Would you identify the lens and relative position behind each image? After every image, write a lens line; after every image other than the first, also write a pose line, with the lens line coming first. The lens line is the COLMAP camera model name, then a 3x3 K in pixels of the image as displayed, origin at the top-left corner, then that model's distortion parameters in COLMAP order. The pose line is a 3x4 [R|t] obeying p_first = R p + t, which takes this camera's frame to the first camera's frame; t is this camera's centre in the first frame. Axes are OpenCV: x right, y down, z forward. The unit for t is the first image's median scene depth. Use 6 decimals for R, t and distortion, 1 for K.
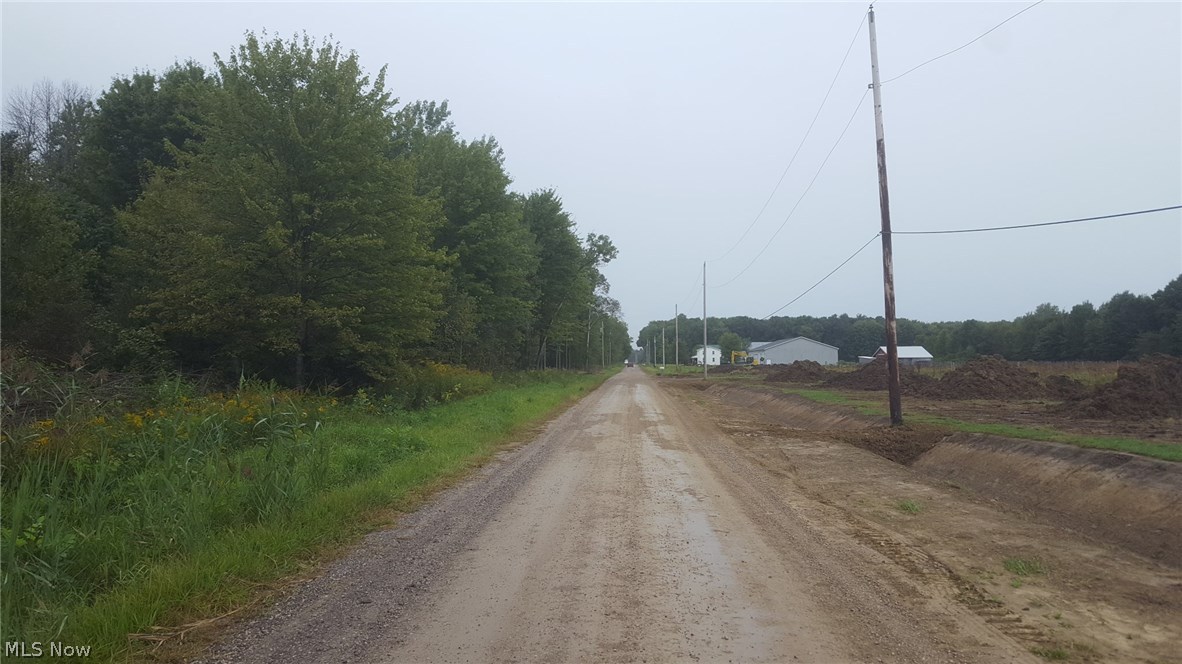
lens RADIAL K [[894.2, 0, 597.0], [0, 894.2, 316.4], [0, 0, 1]] dist [0.165727, -0.316121]
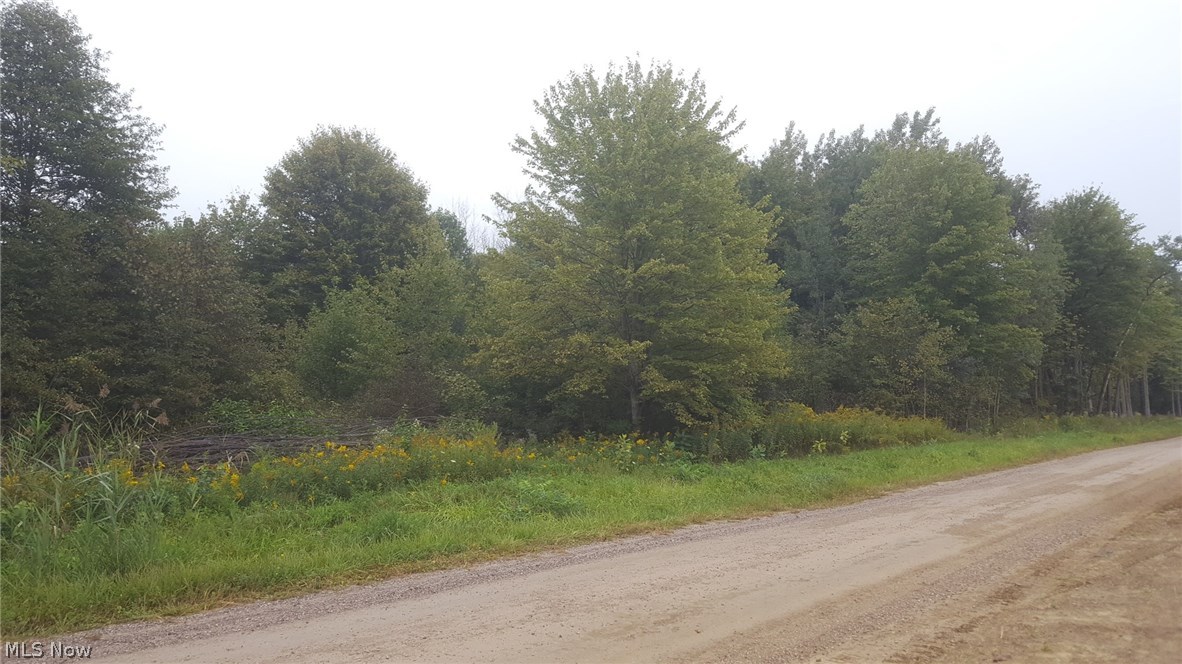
lens RADIAL K [[894.2, 0, 597.0], [0, 894.2, 316.4], [0, 0, 1]] dist [0.165727, -0.316121]
pose [[0.793432, -0.084181, -0.602810, 0.108680], [0.050481, 0.996079, -0.072655, 0.012784], [0.606562, 0.027217, 0.794570, 0.126738]]
